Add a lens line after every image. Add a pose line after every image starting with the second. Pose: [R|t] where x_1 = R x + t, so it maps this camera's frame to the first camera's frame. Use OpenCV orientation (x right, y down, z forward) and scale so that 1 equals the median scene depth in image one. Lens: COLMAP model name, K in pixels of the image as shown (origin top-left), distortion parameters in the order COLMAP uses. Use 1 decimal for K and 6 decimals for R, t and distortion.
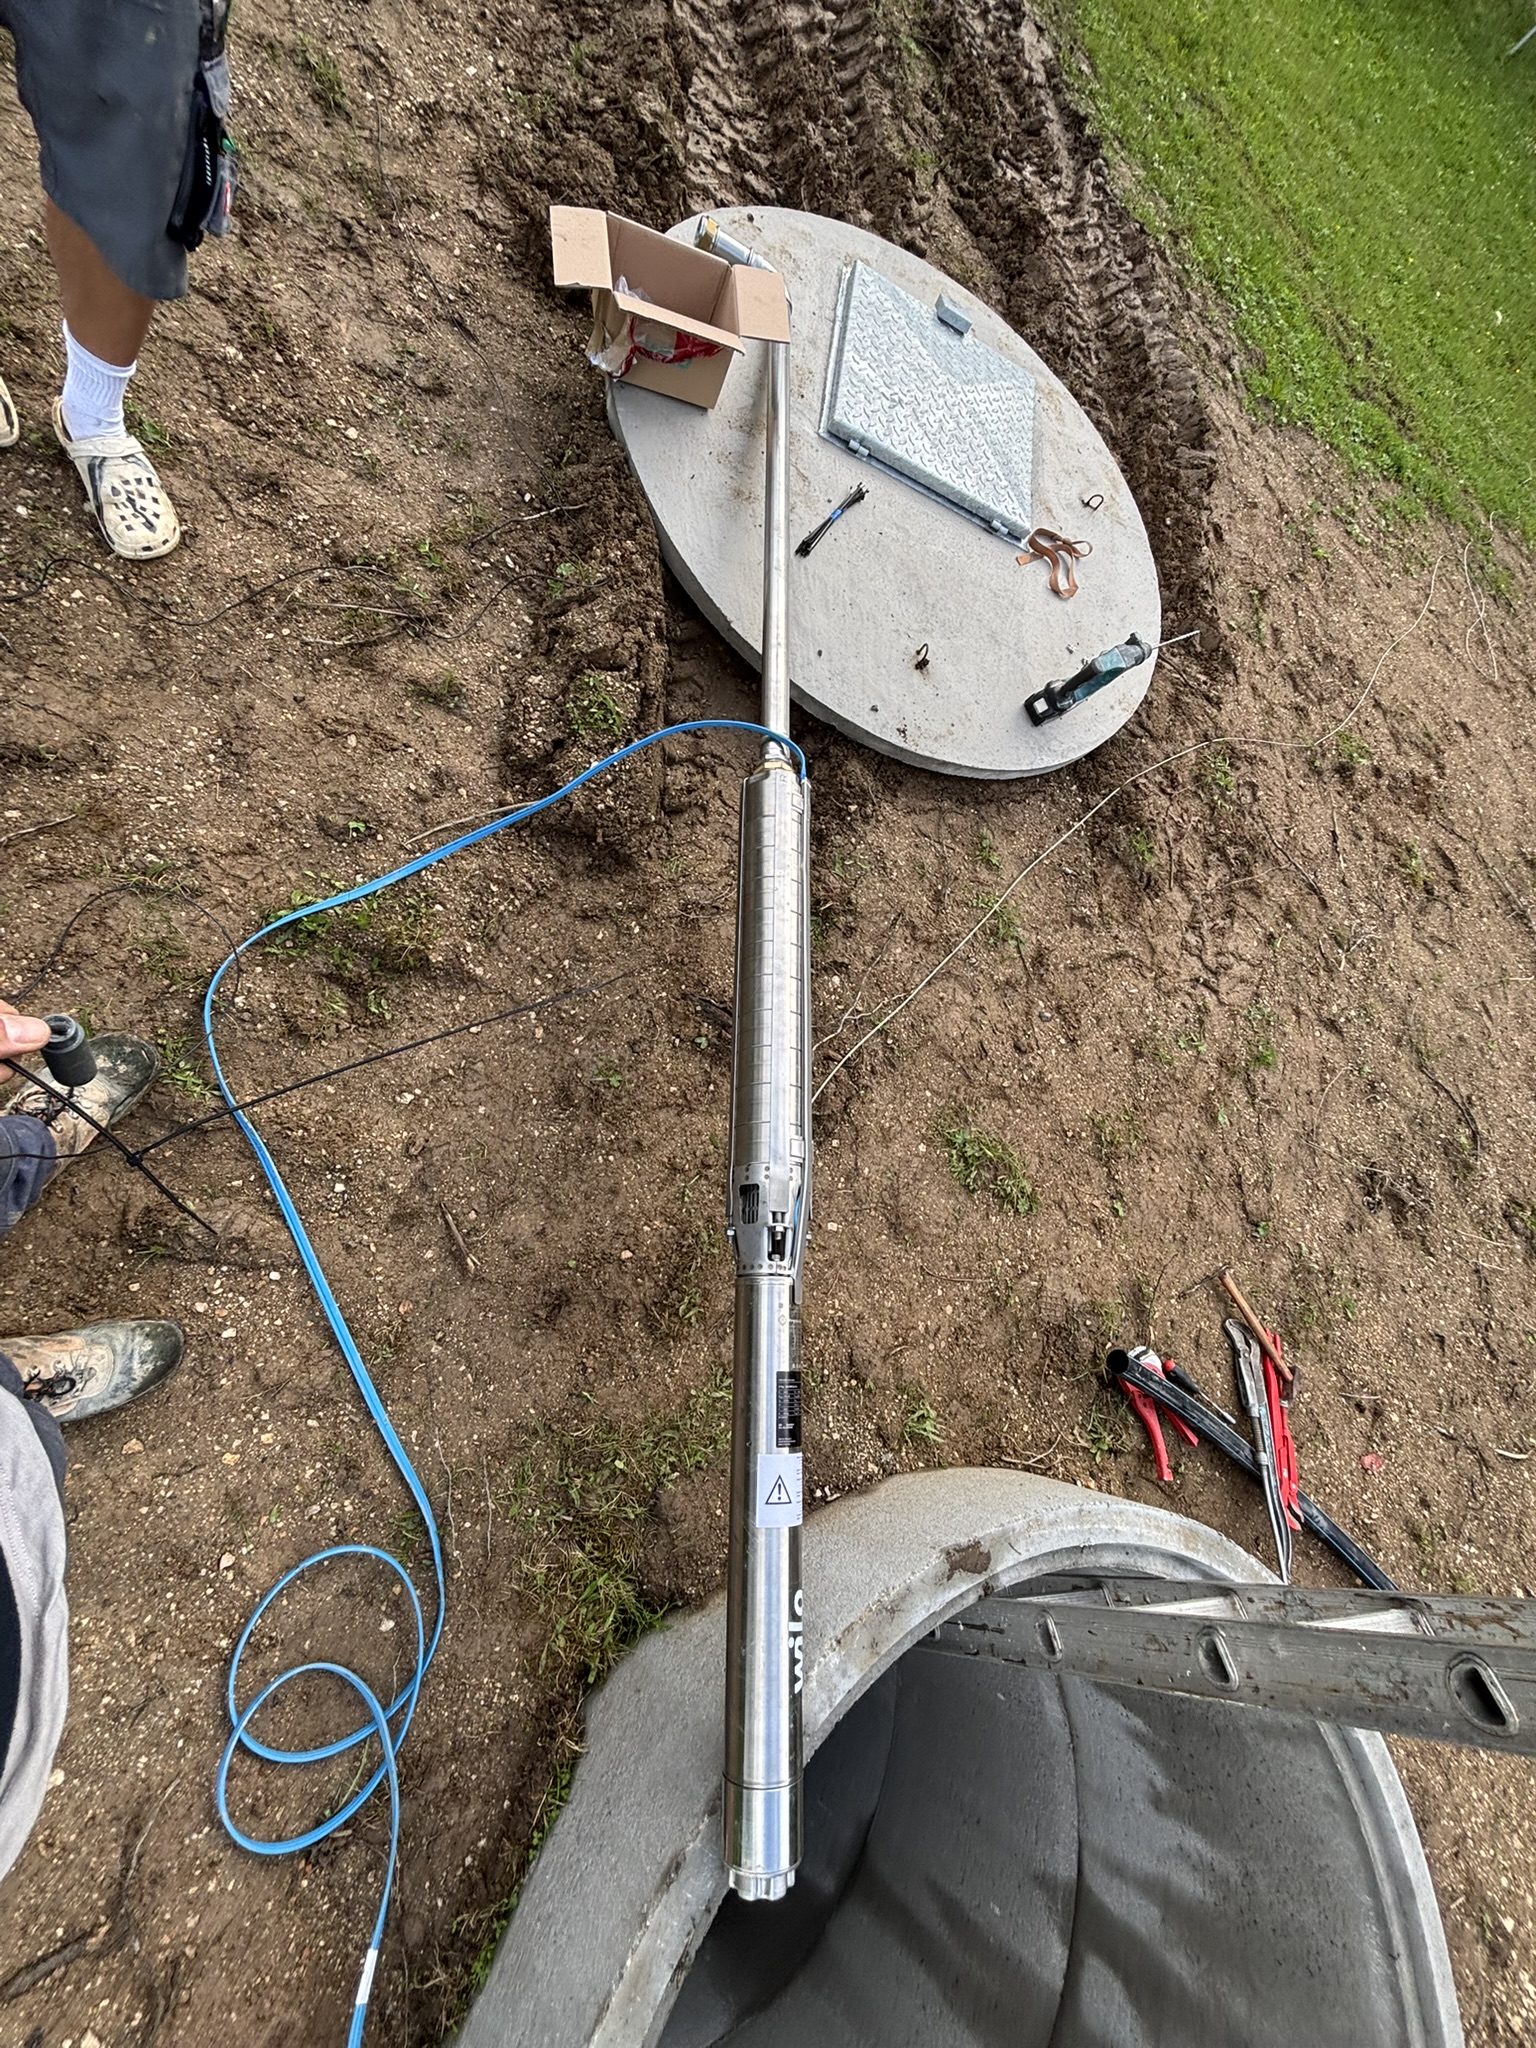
lens RADIAL K [[822.5, 0, 768.0], [0, 822.5, 1024.0], [0, 0, 1]] dist [-0.001204, 0.000337]
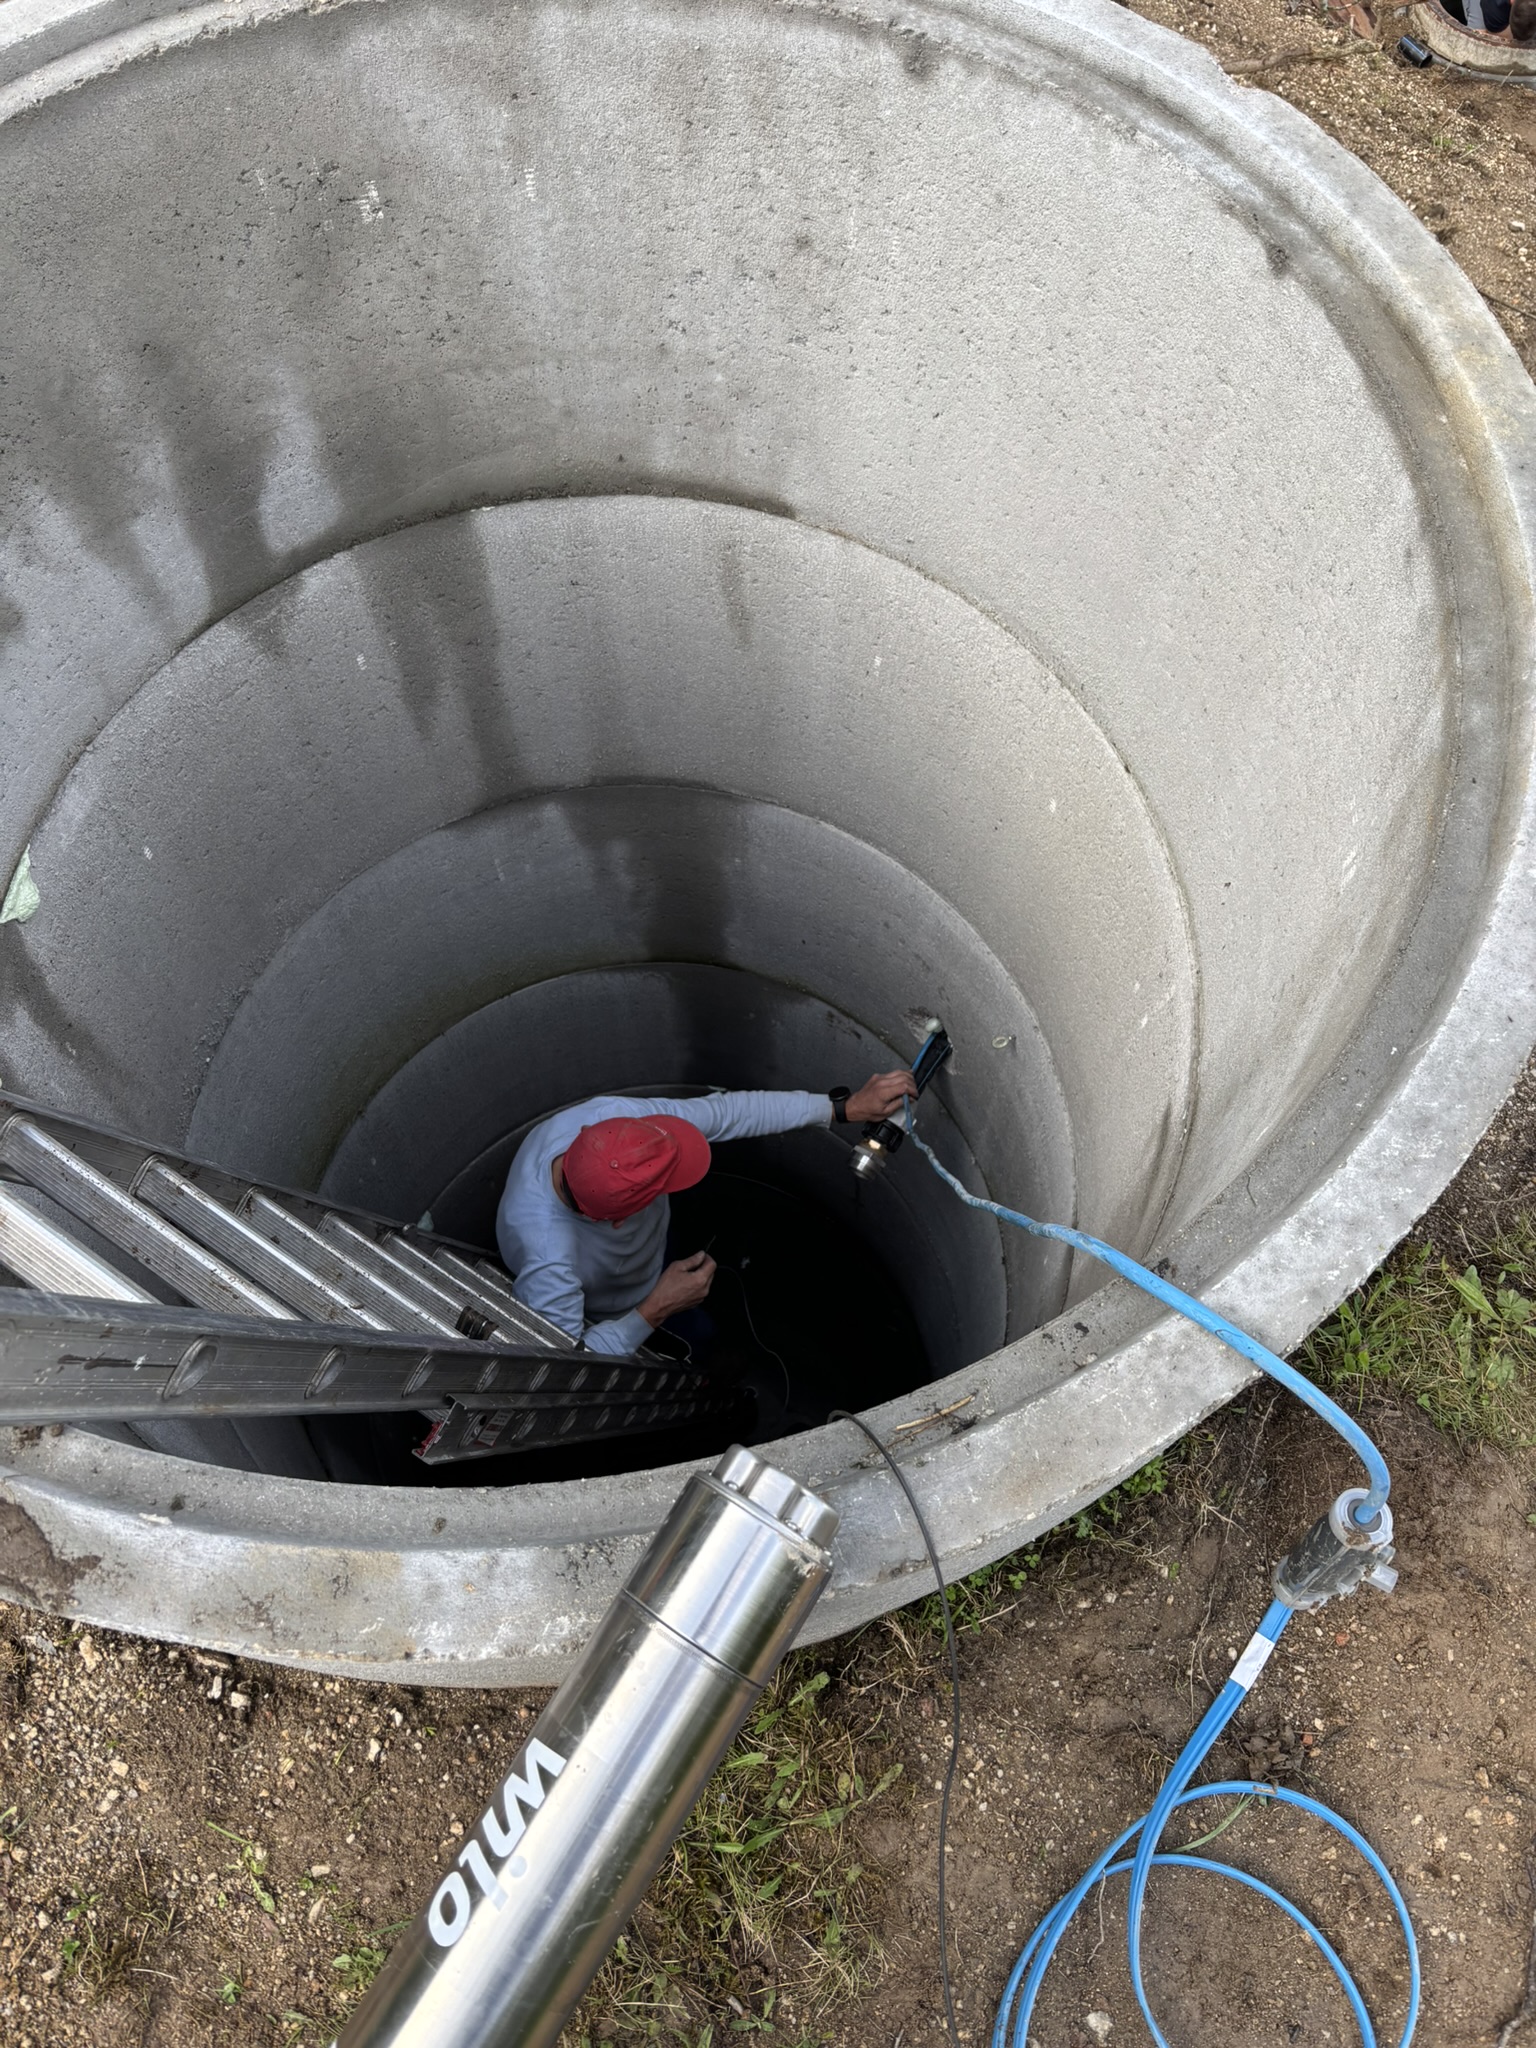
lens RADIAL K [[1556.2, 0, 768.0], [0, 1556.2, 1024.0], [0, 0, 1]] dist [0.005830, 0.001991]
pose [[-0.761552, -0.596748, -0.252843, 0.197718], [0.346798, -0.704790, 0.618872, 0.309502], [-0.547512, 0.383618, 0.743685, 0.089414]]
